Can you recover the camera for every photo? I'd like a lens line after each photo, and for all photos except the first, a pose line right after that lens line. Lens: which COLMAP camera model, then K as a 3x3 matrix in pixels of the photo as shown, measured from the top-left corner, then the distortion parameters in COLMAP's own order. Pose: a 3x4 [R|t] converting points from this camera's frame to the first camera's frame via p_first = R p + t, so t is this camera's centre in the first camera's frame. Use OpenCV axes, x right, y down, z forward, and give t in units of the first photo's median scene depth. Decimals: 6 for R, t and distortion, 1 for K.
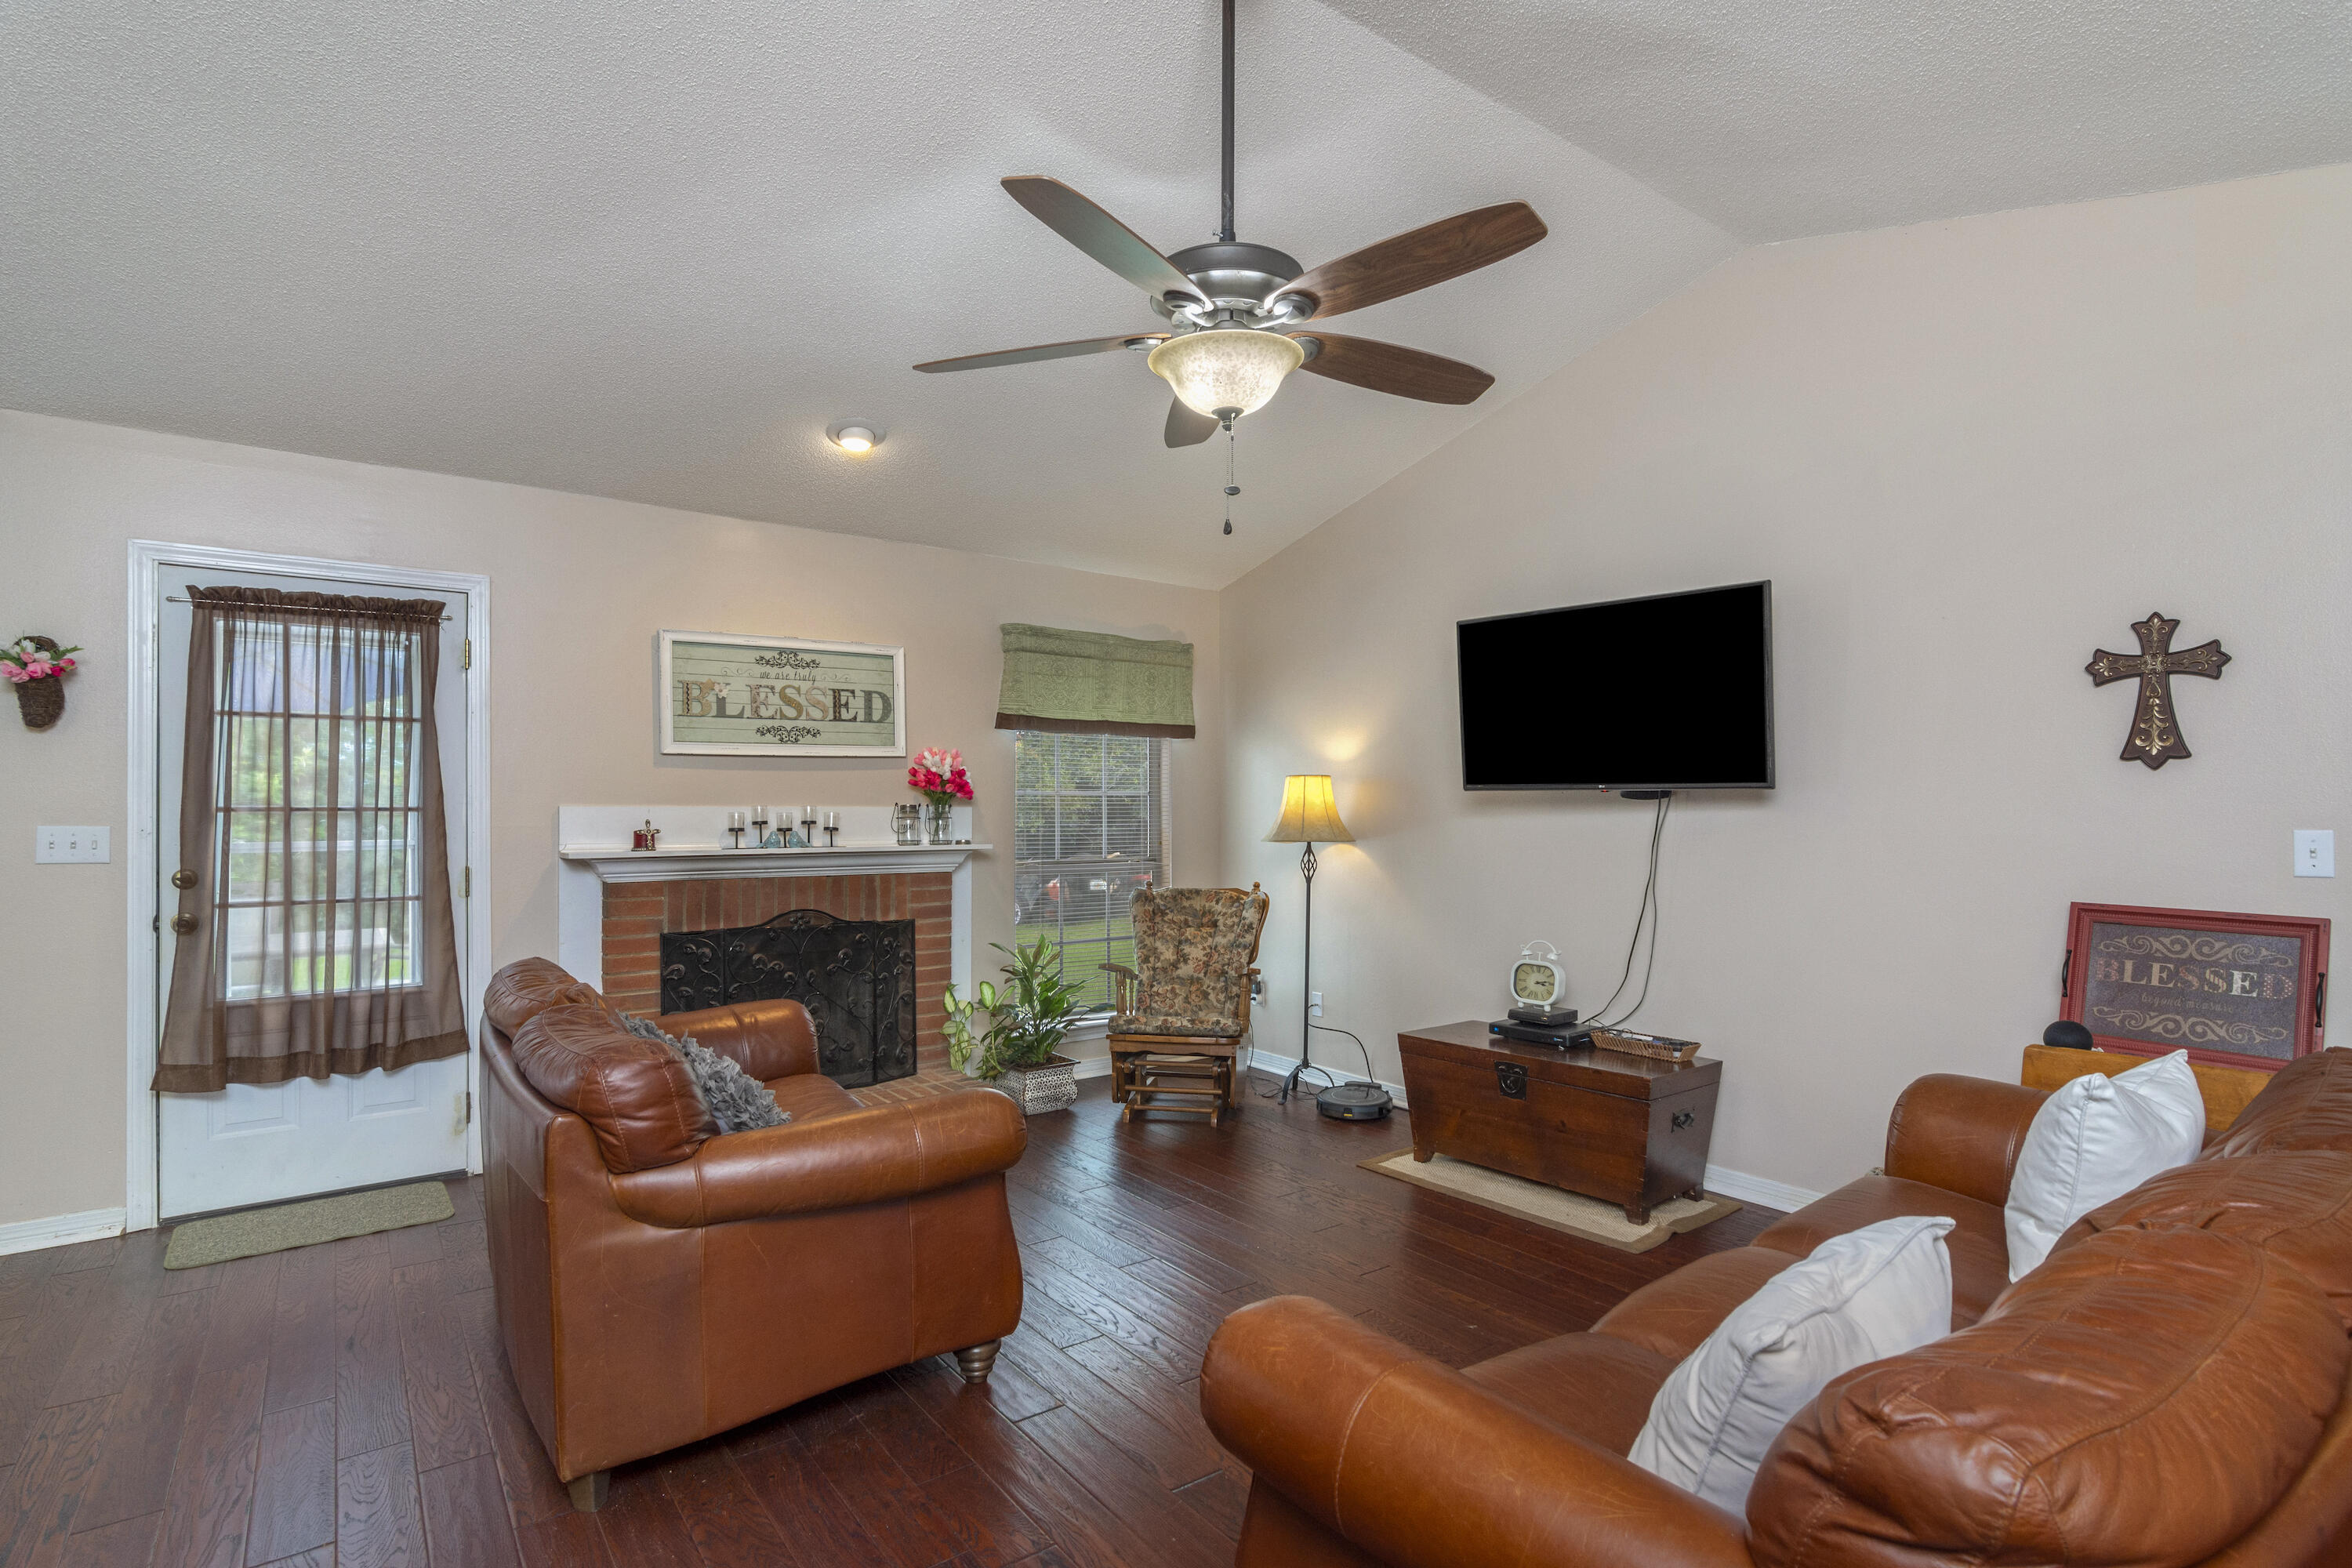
lens RADIAL K [[1118.1, 0, 1171.1], [0, 1118.1, 810.4], [0, 0, 1]] dist [0.002630, 0.000483]
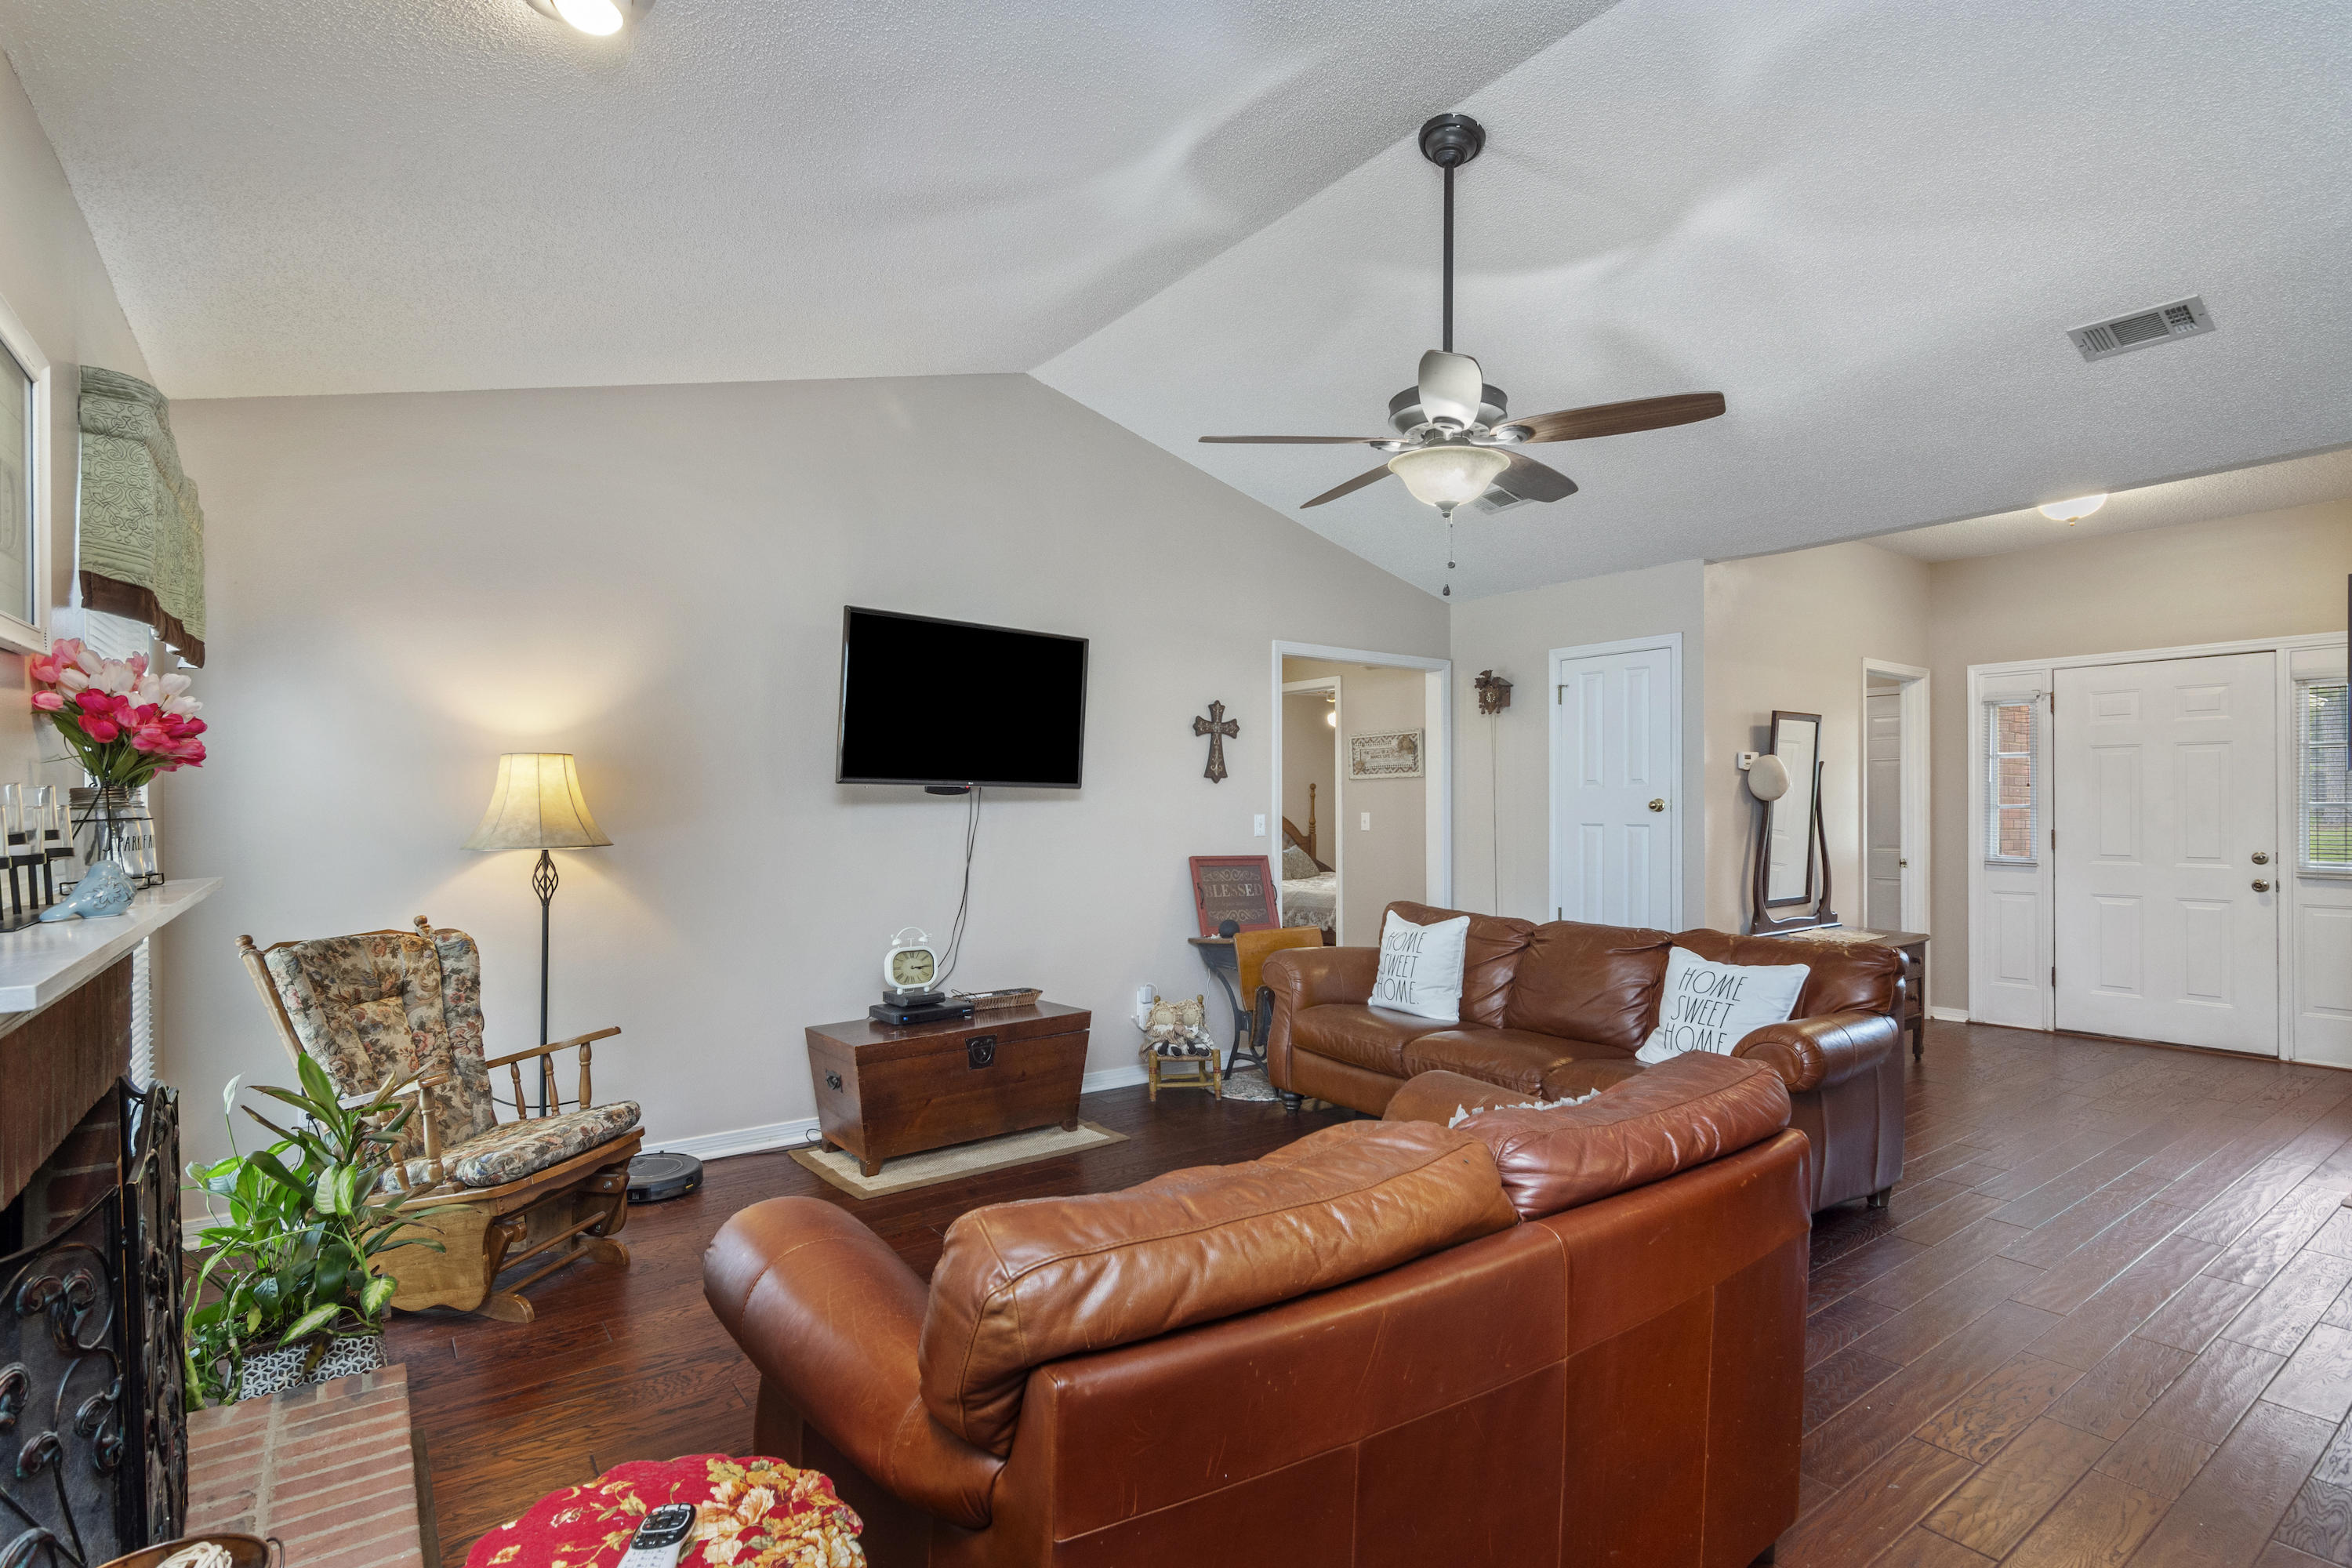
lens RADIAL K [[1135.5, 0, 1171.7], [0, 1135.5, 792.5], [0, 0, 1]] dist [0.006093, 0.001596]
pose [[0.024952, 0.014051, 0.999590, -0.859162], [0.001679, 0.999899, -0.014097, 0.005289], [-0.999687, 0.002030, 0.024926, 0.847626]]
